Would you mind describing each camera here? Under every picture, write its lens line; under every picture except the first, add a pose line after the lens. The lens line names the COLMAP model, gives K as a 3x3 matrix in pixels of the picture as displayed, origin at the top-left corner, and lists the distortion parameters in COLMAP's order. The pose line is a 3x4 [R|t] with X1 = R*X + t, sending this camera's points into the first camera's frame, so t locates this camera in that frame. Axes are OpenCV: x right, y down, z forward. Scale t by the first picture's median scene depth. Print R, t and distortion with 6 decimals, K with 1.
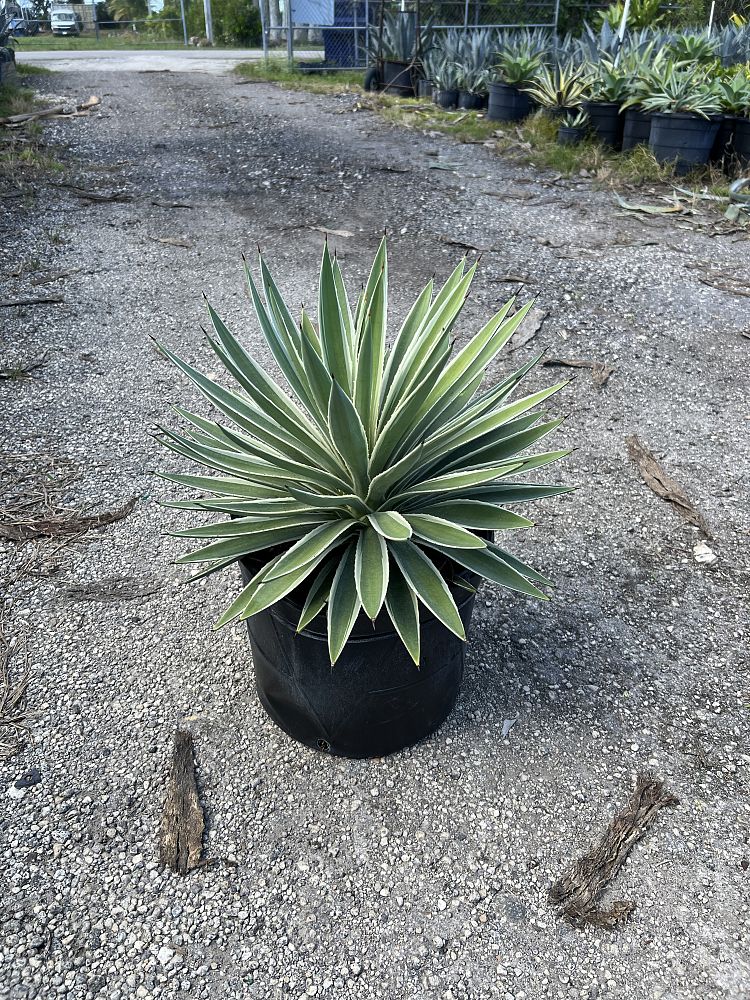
lens RADIAL K [[752.6, 0, 366.5], [0, 752.6, 509.6], [0, 0, 1]] dist [0.041013, -0.050090]
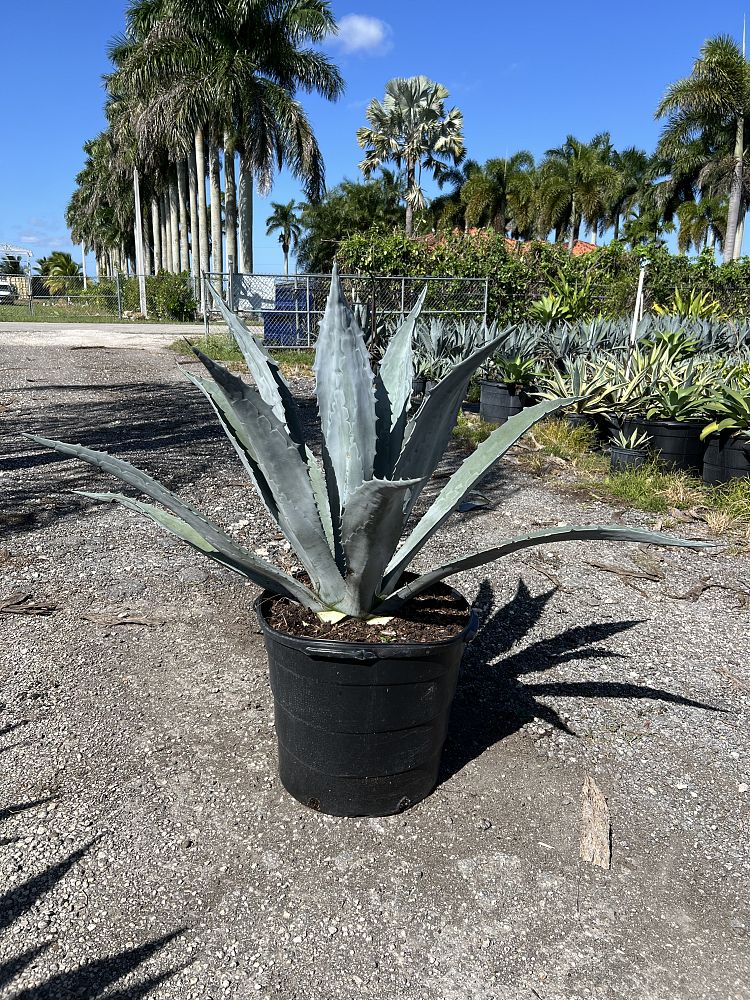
lens RADIAL K [[755.2, 0, 375.0], [0, 755.2, 500.0], [0, 0, 1]] dist [0.018439, -0.009412]
pose [[0.992771, -0.014425, 0.119153, -0.463052], [0.049997, 0.952222, -0.301288, -1.122934], [-0.109114, 0.305067, 0.946059, 1.440160]]
